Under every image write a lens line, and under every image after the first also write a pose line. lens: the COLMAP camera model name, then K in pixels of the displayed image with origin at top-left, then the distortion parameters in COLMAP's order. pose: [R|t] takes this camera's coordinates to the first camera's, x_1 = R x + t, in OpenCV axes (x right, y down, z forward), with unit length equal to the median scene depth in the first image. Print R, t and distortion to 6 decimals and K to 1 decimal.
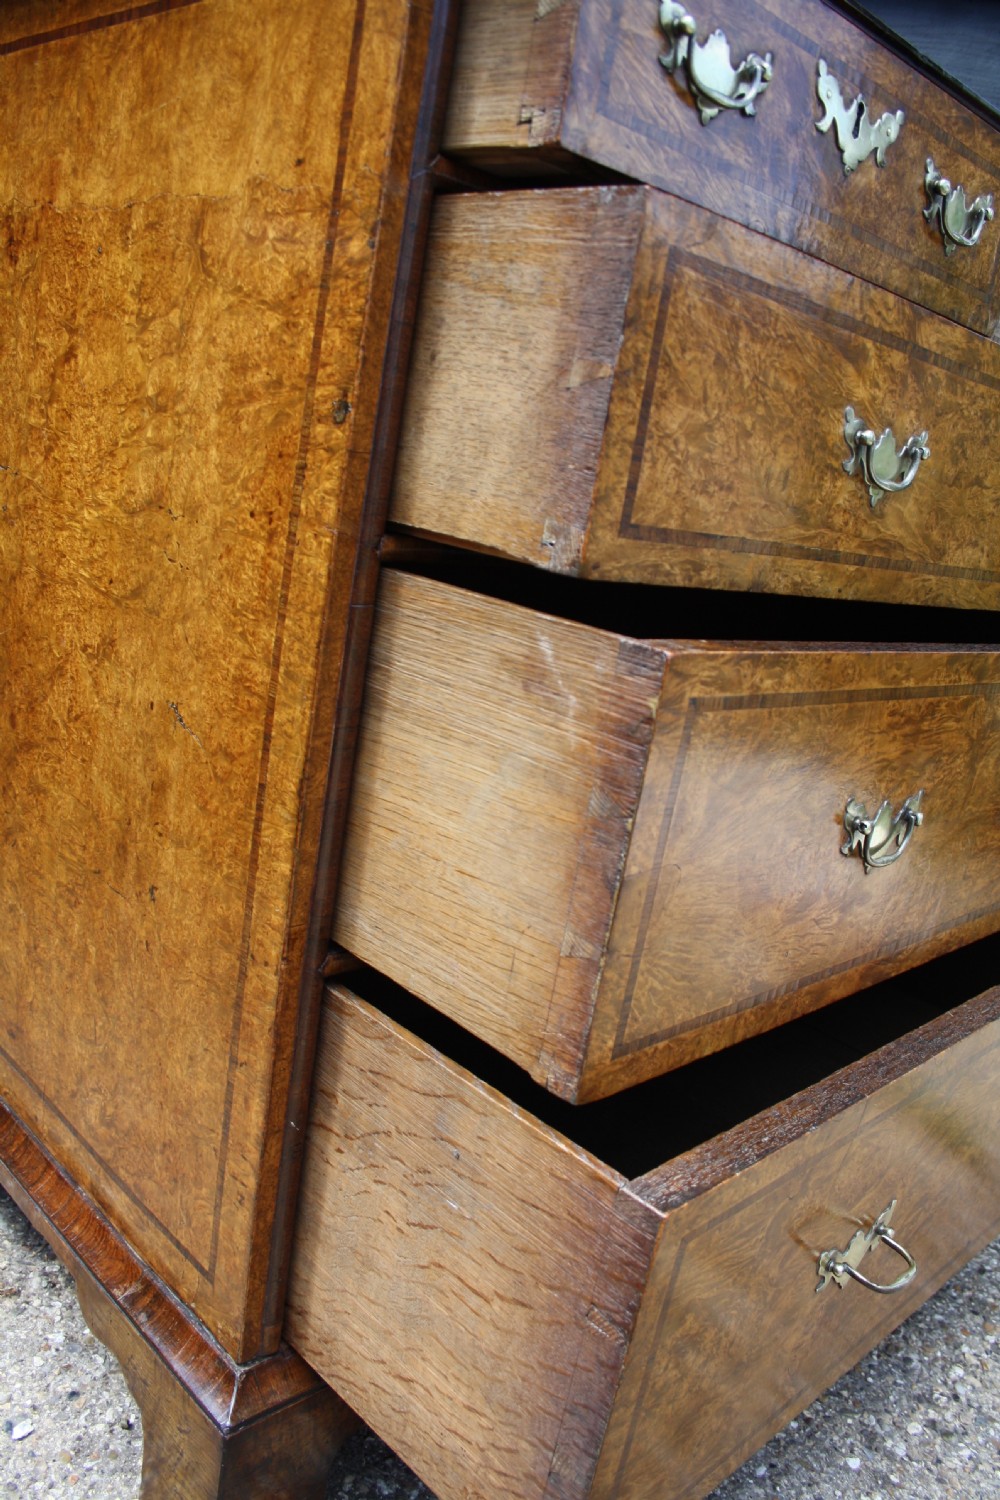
lens RADIAL K [[1229.7, 0, 507.4], [0, 1229.7, 763.1], [0, 0, 1]] dist [-0.144800, 0.113759]
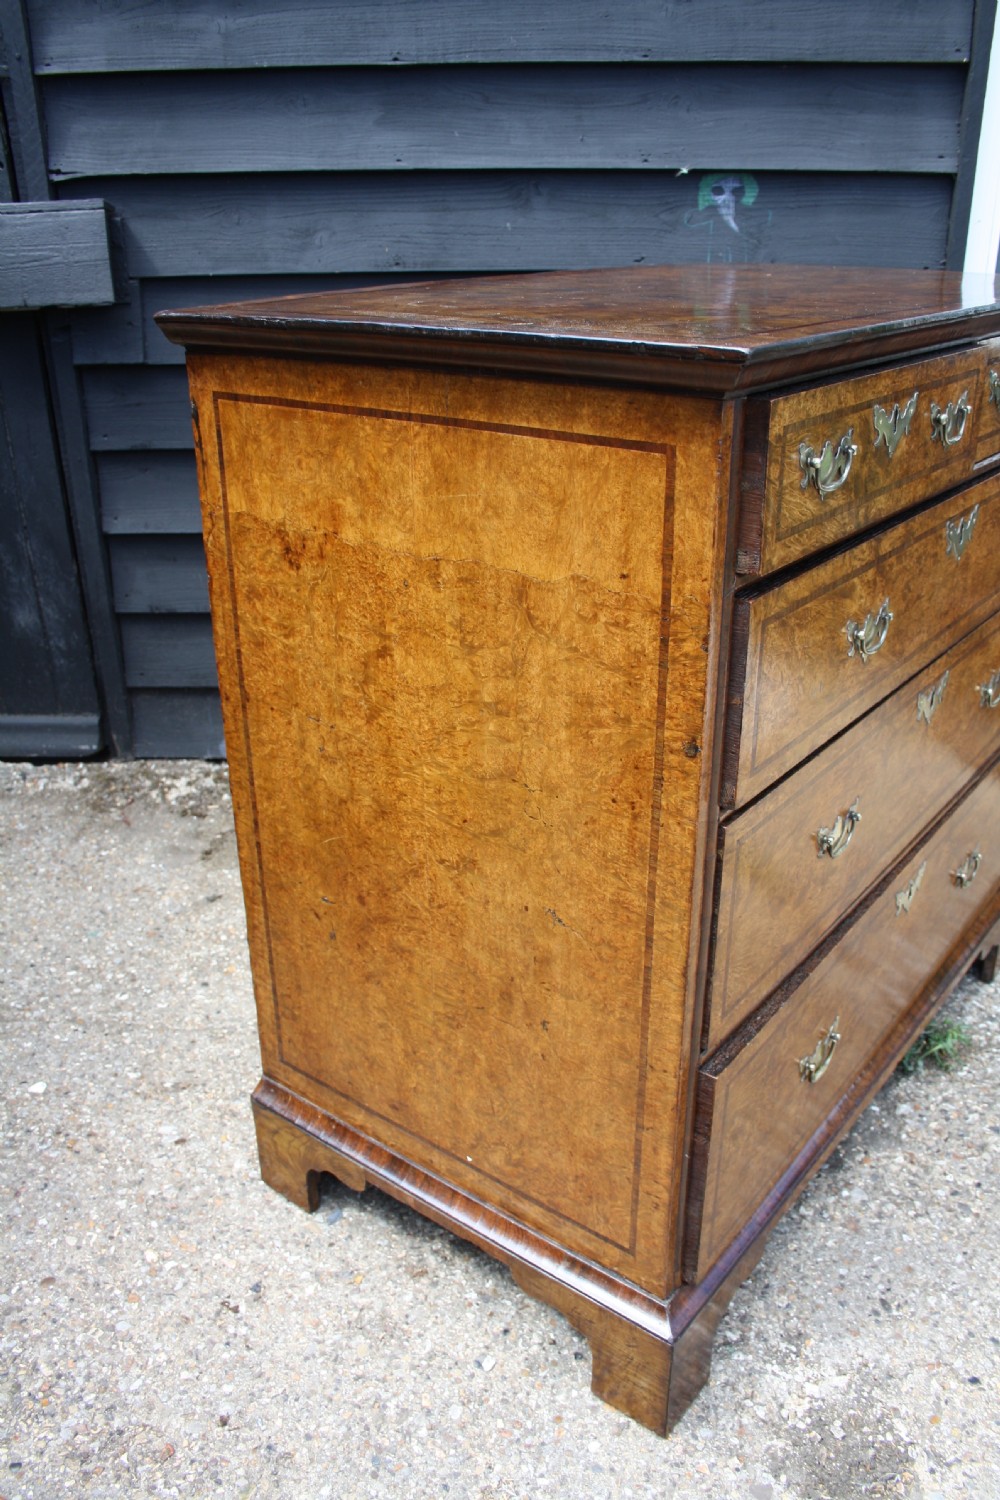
lens RADIAL K [[1229.7, 0, 506.7], [0, 1229.7, 758.6], [0, 0, 1]] dist [-0.144800, 0.113759]
pose [[0.975944, -0.210539, 0.056625, -0.472294], [0.196785, 0.962463, 0.186927, -0.640943], [-0.093854, -0.171287, 0.980741, -0.487659]]
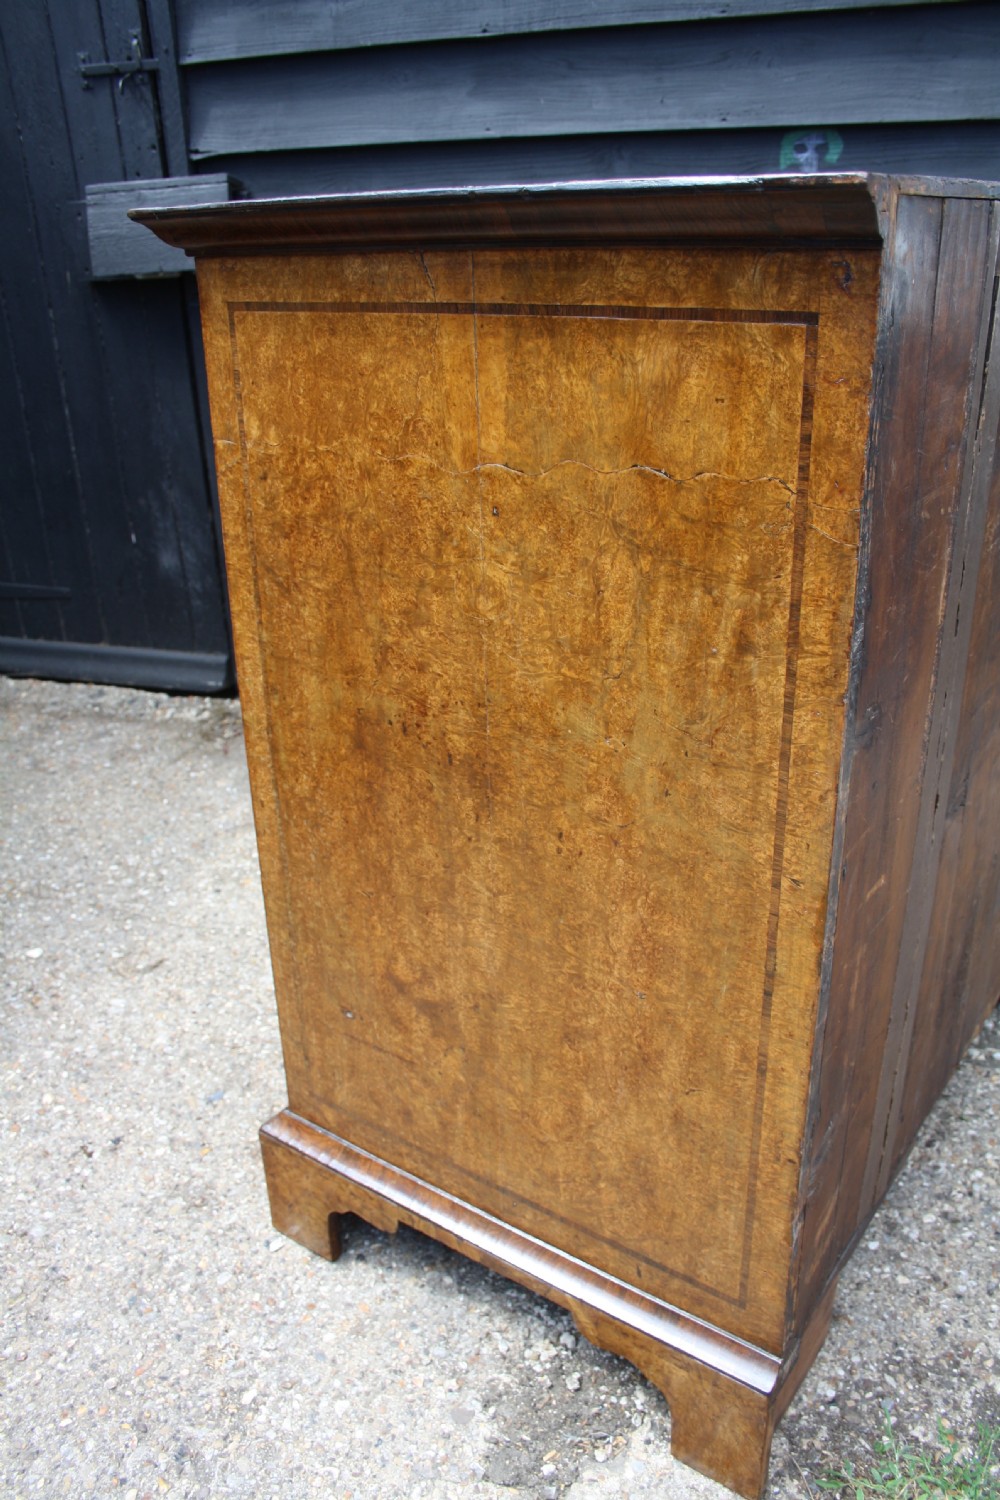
lens RADIAL K [[1229.7, 0, 520.6], [0, 1229.7, 760.1], [0, 0, 1]] dist [-0.144800, 0.113759]
pose [[0.973002, -0.114026, -0.200663, 0.401858], [0.140183, 0.982662, 0.121345, -0.274040], [0.183347, -0.146198, 0.972116, -0.507034]]
